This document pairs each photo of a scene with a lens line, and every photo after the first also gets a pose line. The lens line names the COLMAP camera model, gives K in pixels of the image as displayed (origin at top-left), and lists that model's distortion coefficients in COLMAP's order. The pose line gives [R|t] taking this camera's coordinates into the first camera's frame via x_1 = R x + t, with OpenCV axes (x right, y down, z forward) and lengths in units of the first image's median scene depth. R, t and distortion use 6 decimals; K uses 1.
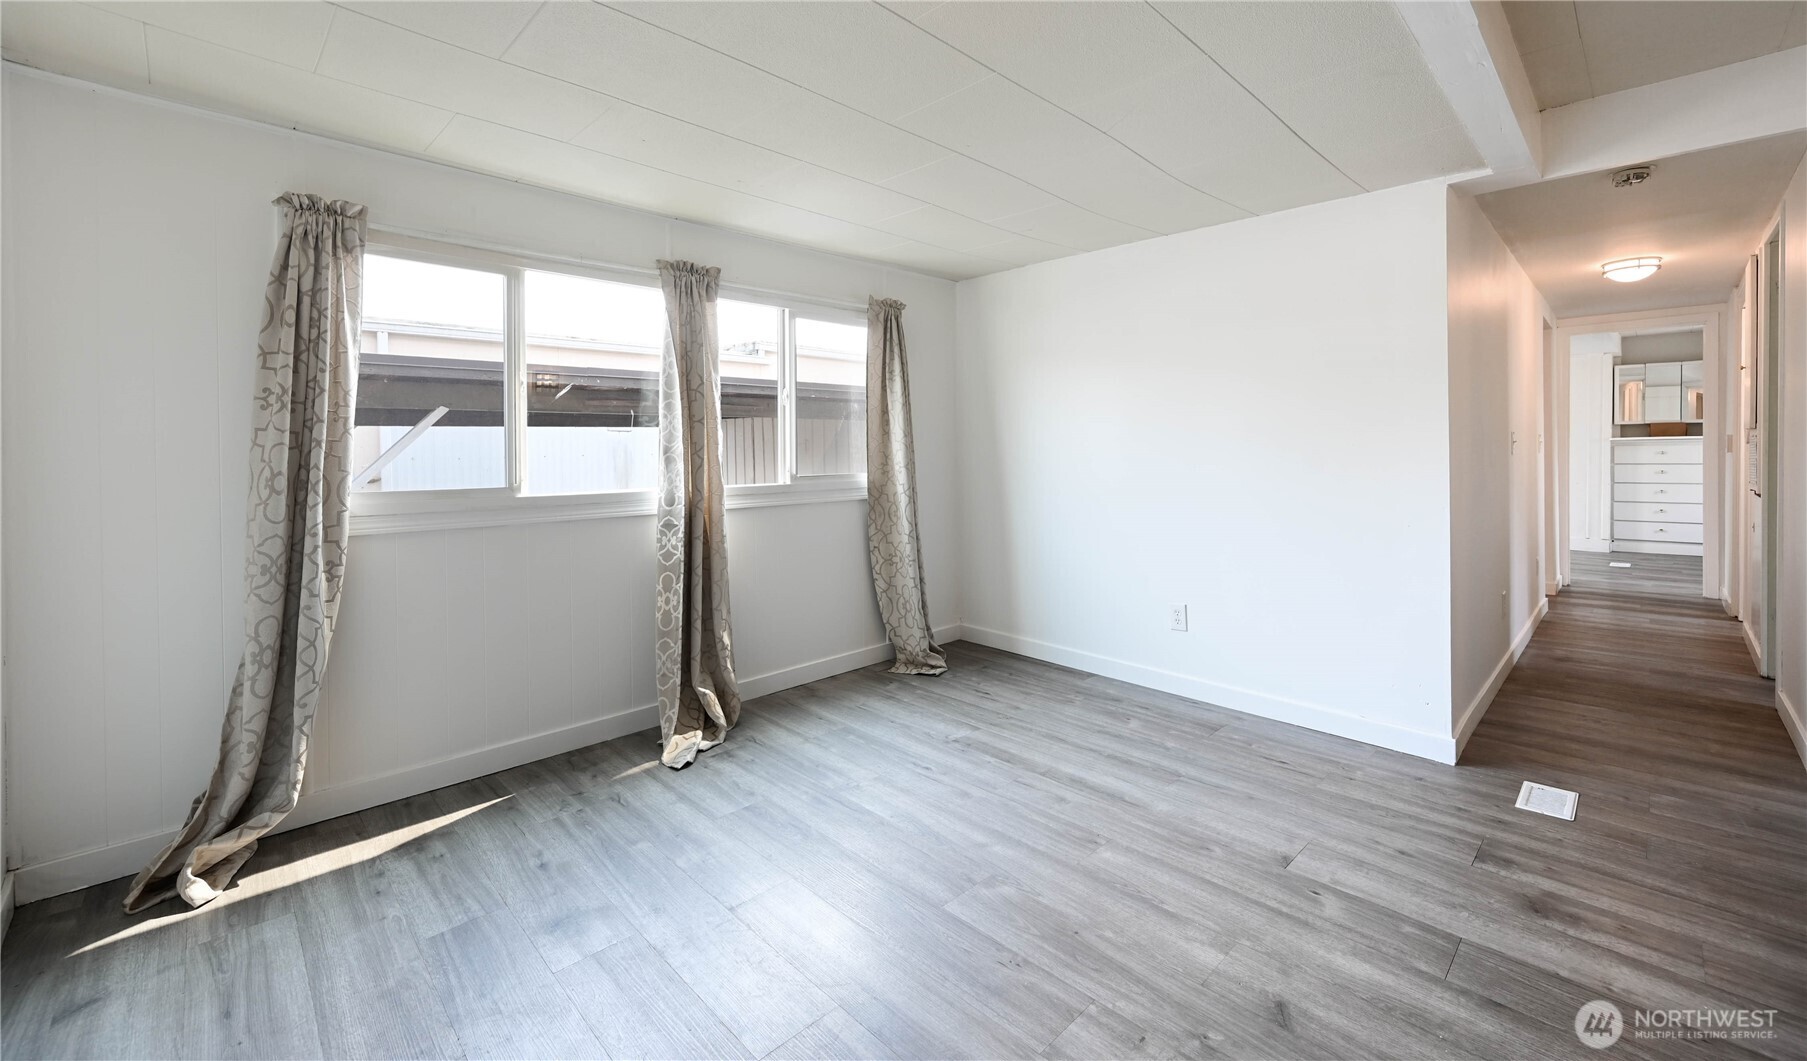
lens RADIAL K [[718.1, 0, 911.0], [0, 718.1, 456.1], [0, 0, 1]] dist [-0.003068, -0.000163]
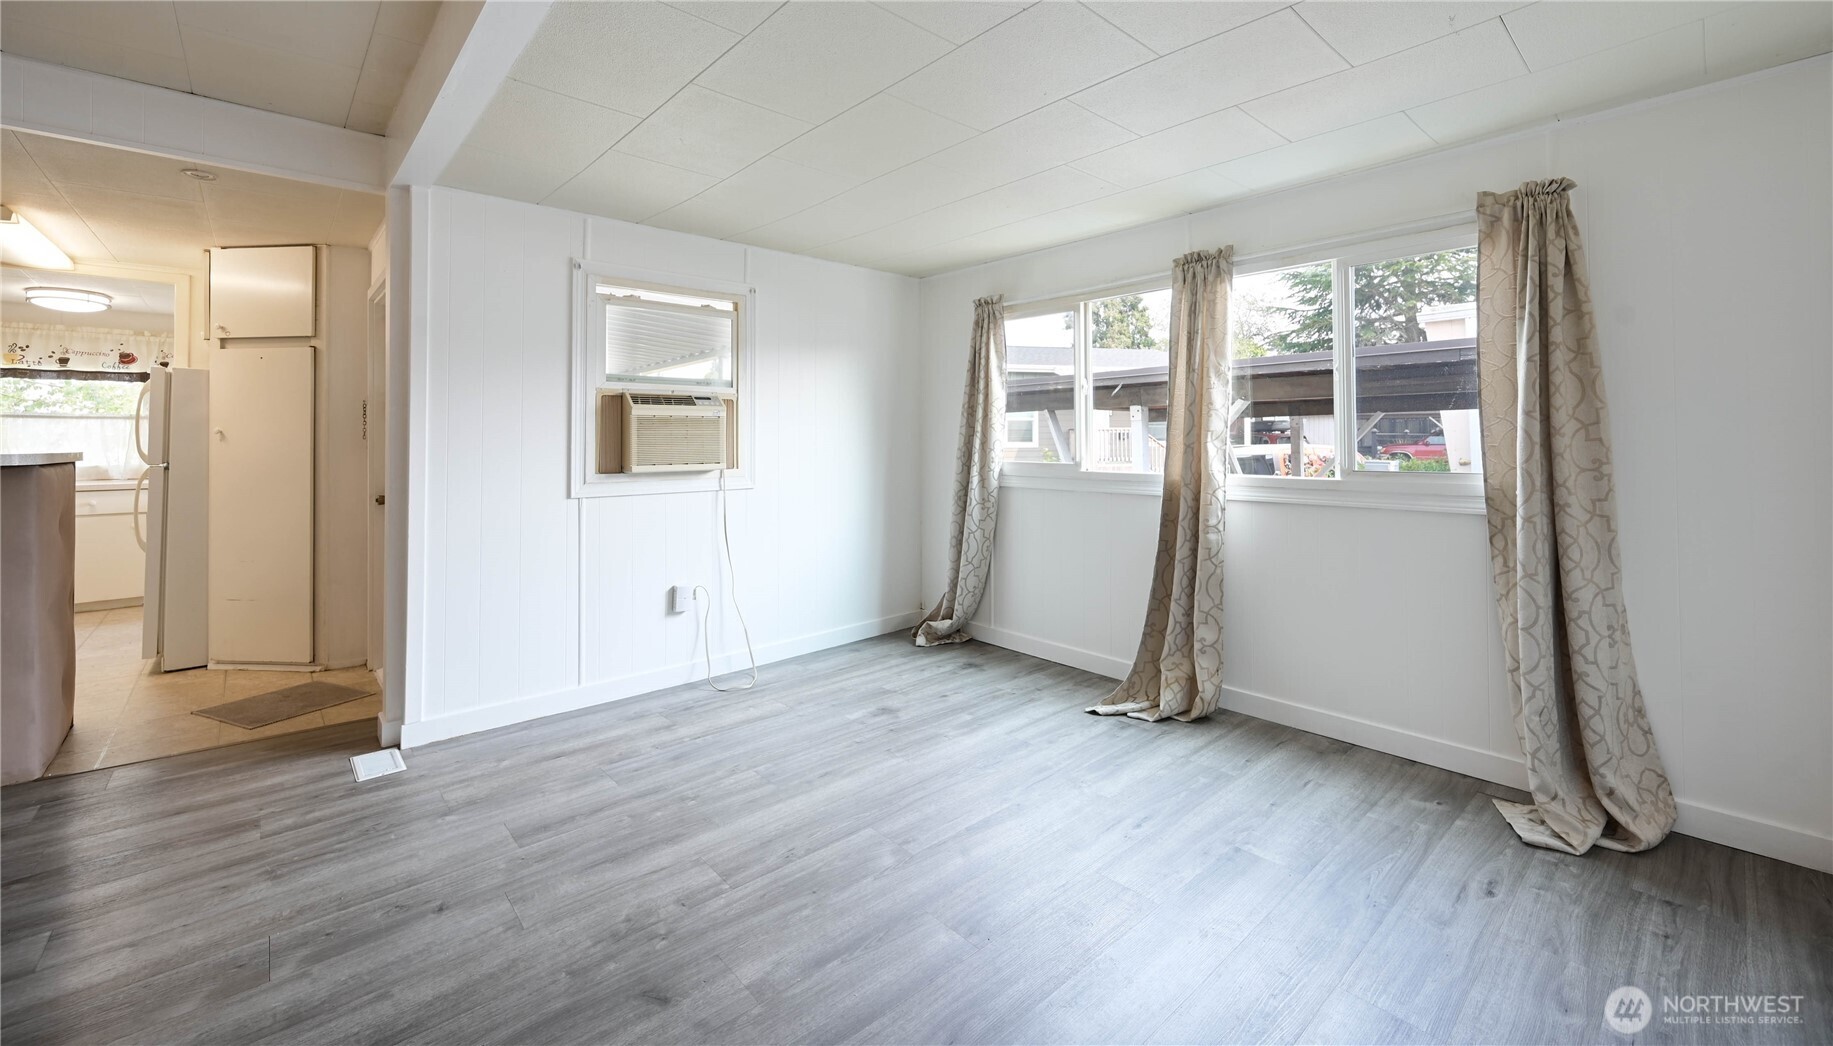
lens RADIAL K [[728.9, 0, 954.0], [0, 728.9, 428.8], [0, 0, 1]] dist [-0.003785, 0.000272]
pose [[-0.011537, -0.003885, -0.999926, 1.101937], [-0.004572, 0.999982, -0.003832, -0.021635], [0.999923, 0.004527, -0.011555, 1.016931]]
